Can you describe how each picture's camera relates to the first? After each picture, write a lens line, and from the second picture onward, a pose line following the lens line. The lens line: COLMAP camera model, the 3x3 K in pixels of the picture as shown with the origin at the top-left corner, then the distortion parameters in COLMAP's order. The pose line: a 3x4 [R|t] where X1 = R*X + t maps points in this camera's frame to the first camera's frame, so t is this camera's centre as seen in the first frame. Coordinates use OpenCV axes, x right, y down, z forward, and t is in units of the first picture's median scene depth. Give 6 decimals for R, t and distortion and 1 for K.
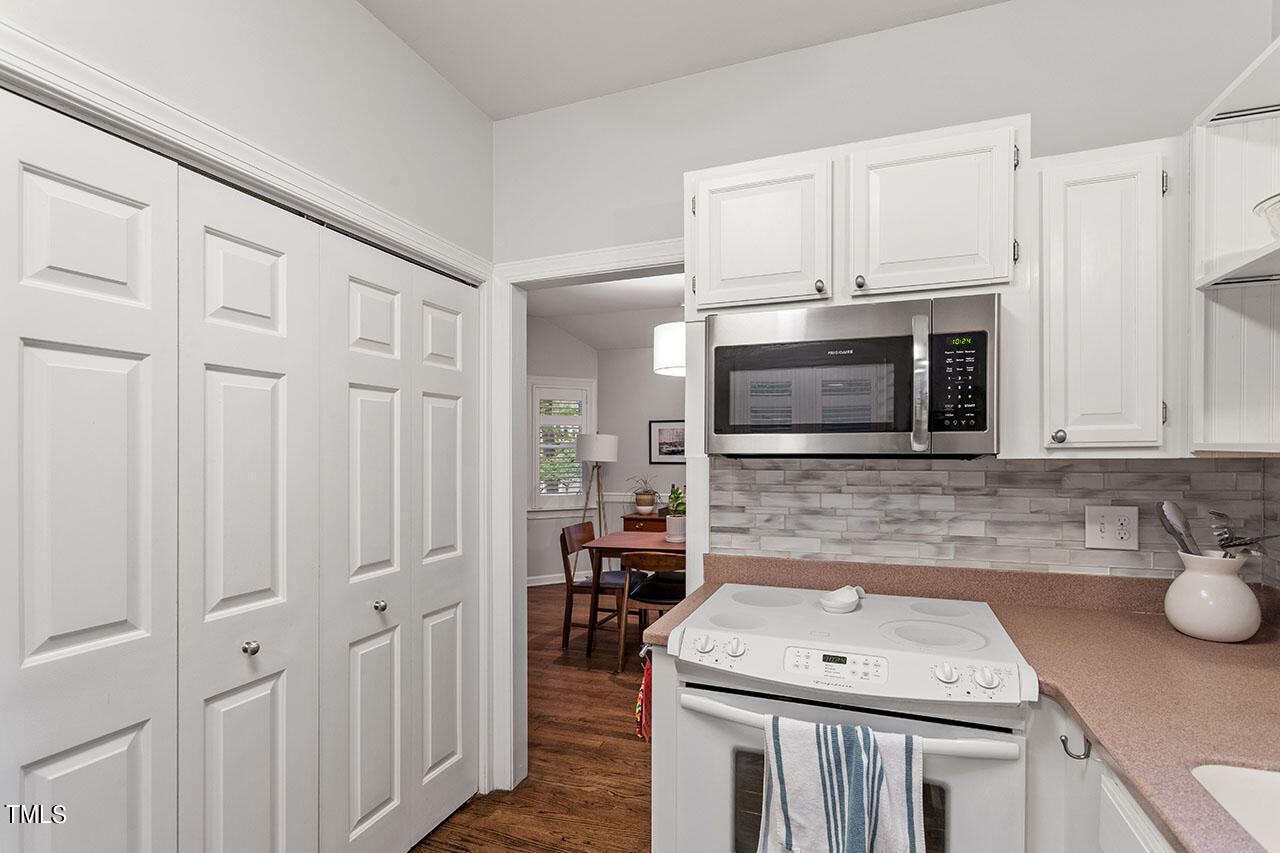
lens RADIAL K [[612.7, 0, 636.1], [0, 612.7, 453.6], [0, 0, 1]] dist [0.001368, -0.000861]
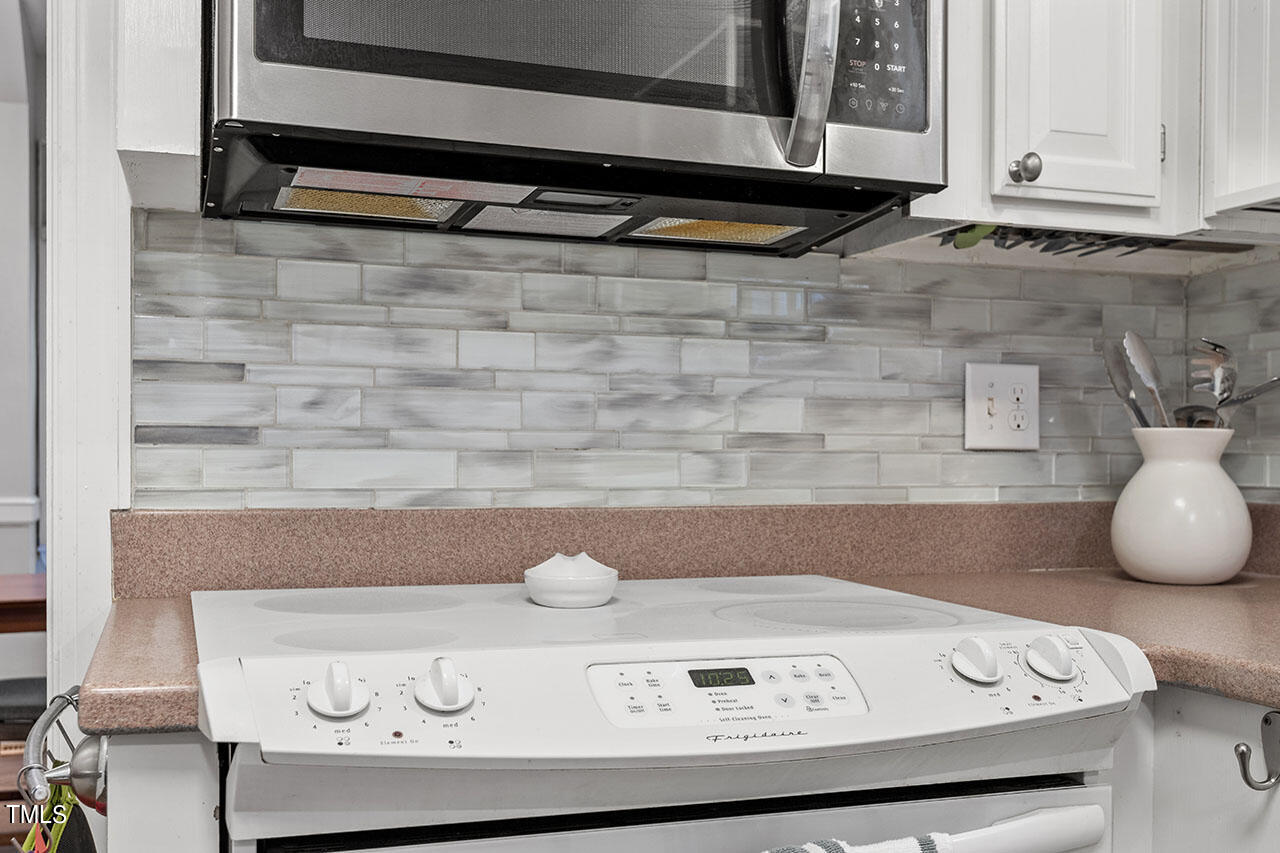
lens RADIAL K [[1307.6, 0, 641.4], [0, 1307.6, 482.2], [0, 0, 1]] dist [-0.004553, -0.012203]
pose [[0.756760, -0.000905, 0.653692, -0.142313], [-0.004775, 0.999965, 0.006912, 0.161815], [-0.653675, -0.008352, 0.756729, 0.345666]]
